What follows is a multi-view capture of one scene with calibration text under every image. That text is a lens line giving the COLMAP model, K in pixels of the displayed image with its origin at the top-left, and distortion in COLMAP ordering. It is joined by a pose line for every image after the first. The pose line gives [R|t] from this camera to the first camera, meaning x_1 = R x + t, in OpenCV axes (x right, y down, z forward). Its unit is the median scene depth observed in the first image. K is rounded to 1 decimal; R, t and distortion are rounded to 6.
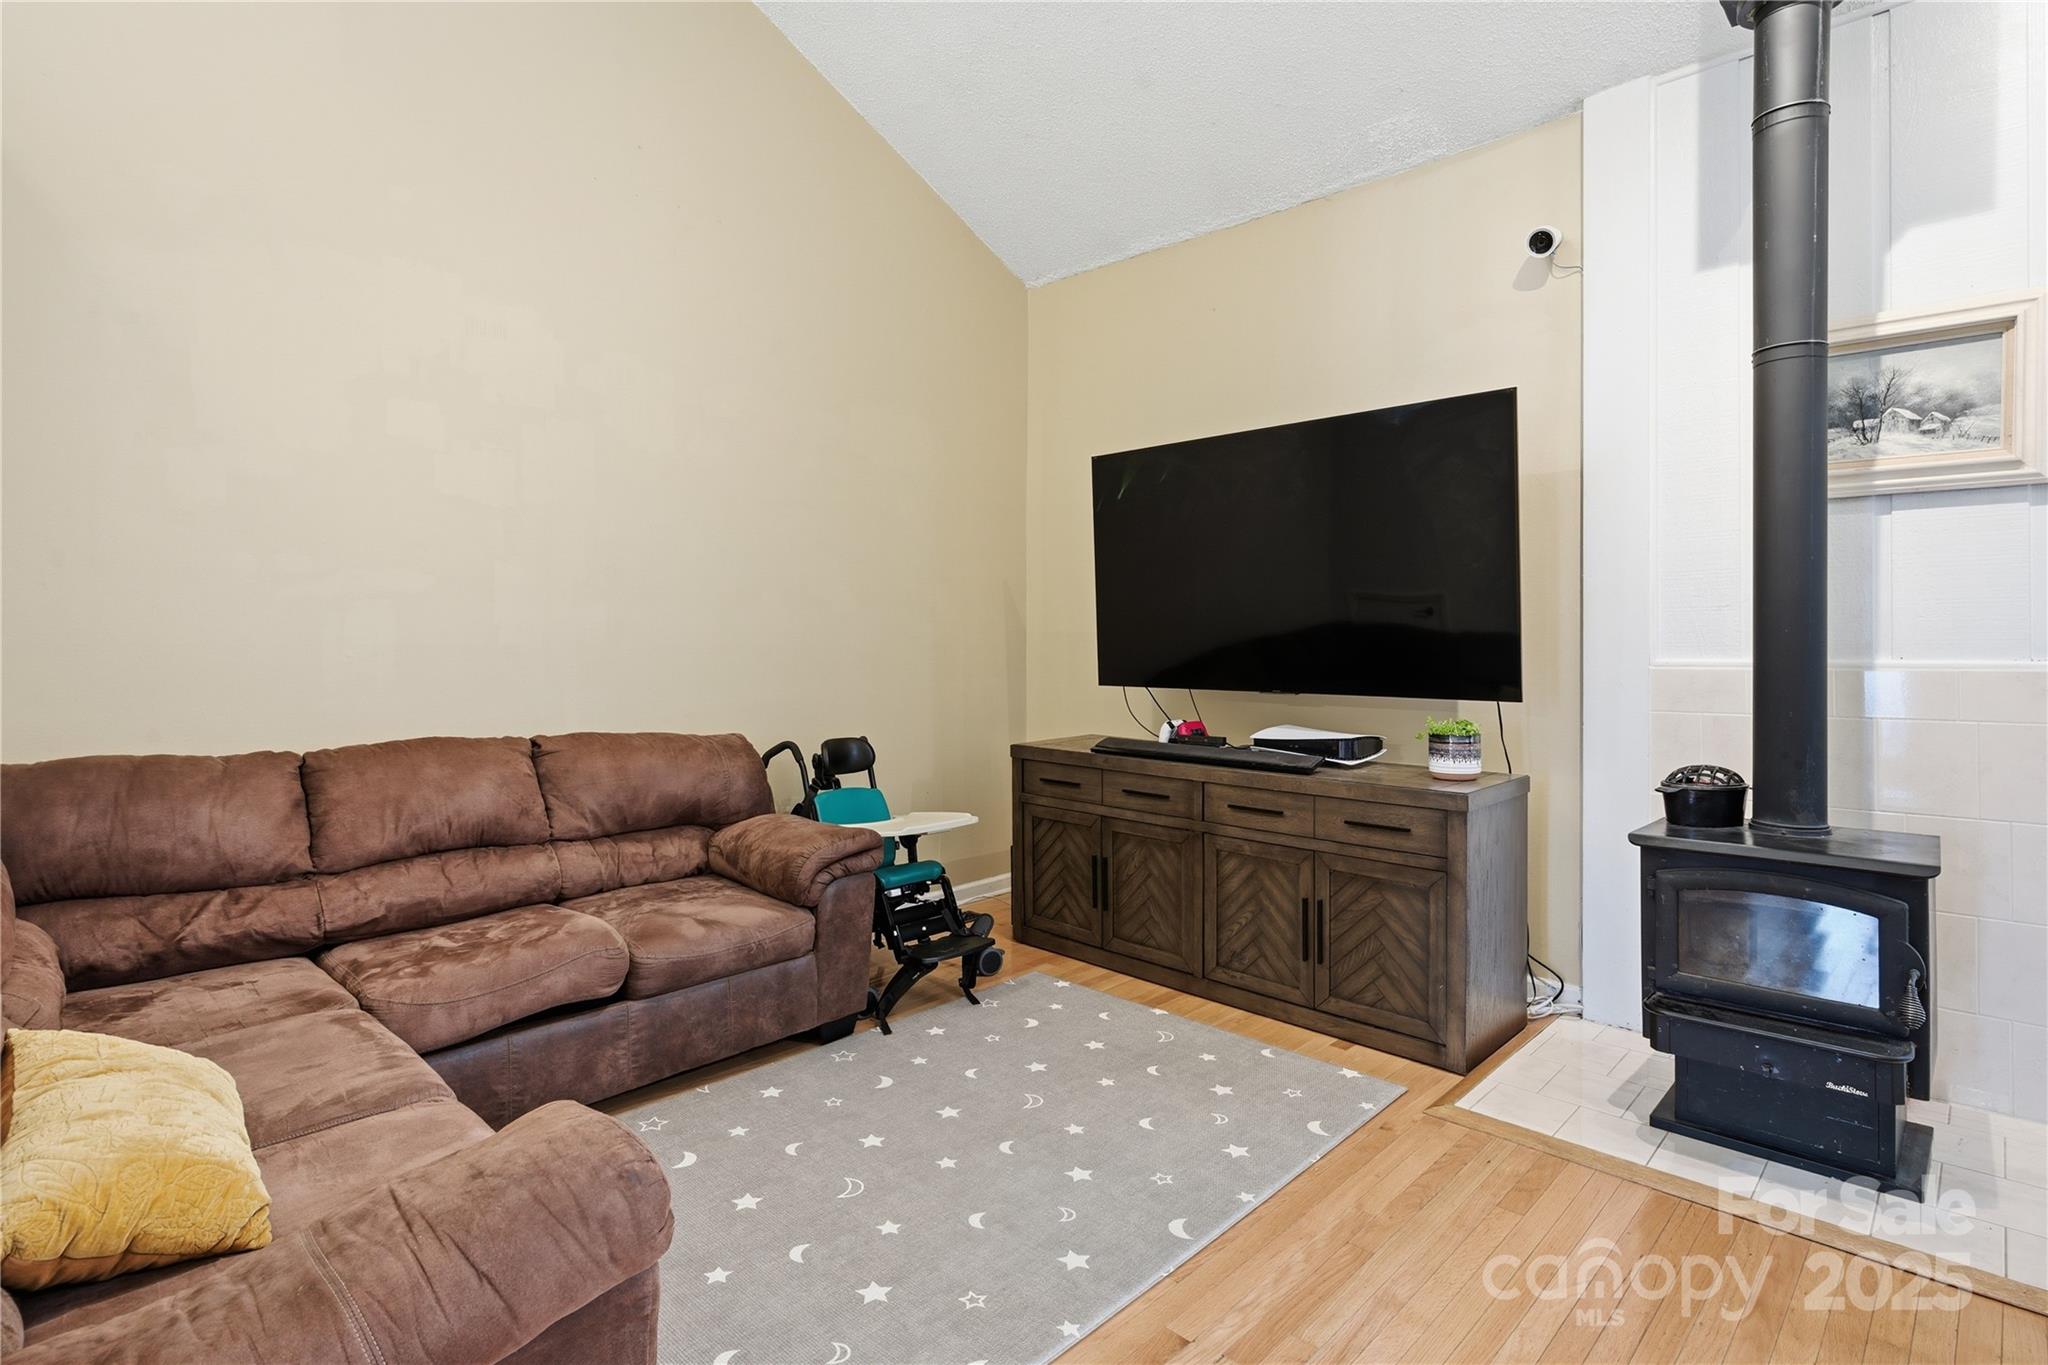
lens RADIAL K [[1020.9, 0, 1032.2], [0, 1020.9, 638.6], [0, 0, 1]] dist [0.000202, -0.001712]
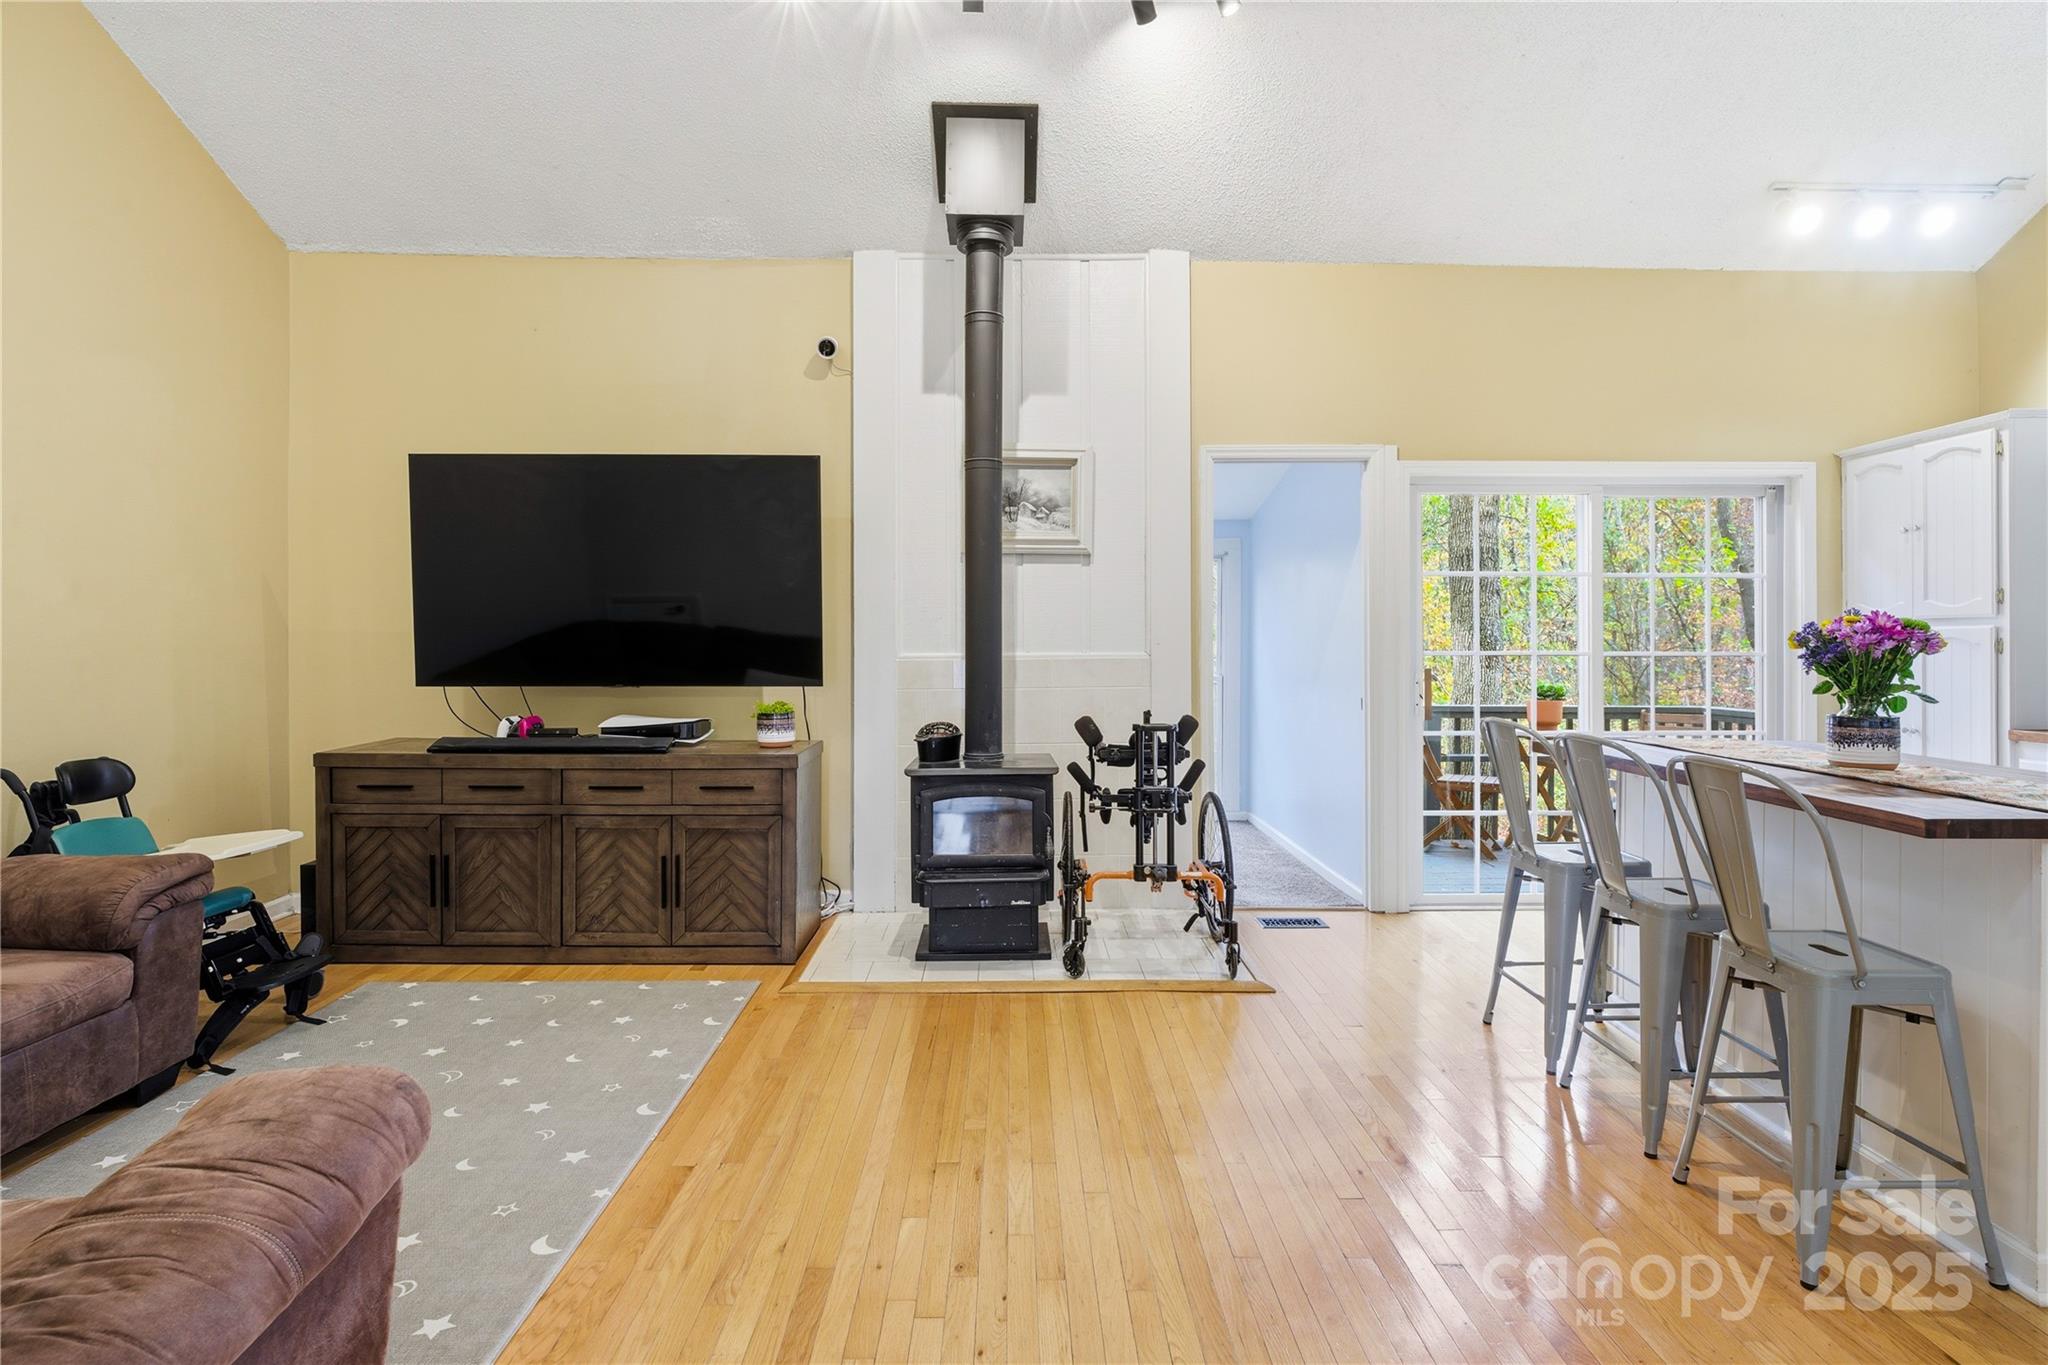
lens RADIAL K [[1020.9, 0, 1032.2], [0, 1020.9, 638.6], [0, 0, 1]] dist [0.000202, -0.001712]
pose [[0.696090, 0.001435, 0.717953, -0.294316], [-0.001372, 0.999999, -0.000669, -0.001039], [-0.717953, -0.000519, 0.696091, -0.147154]]
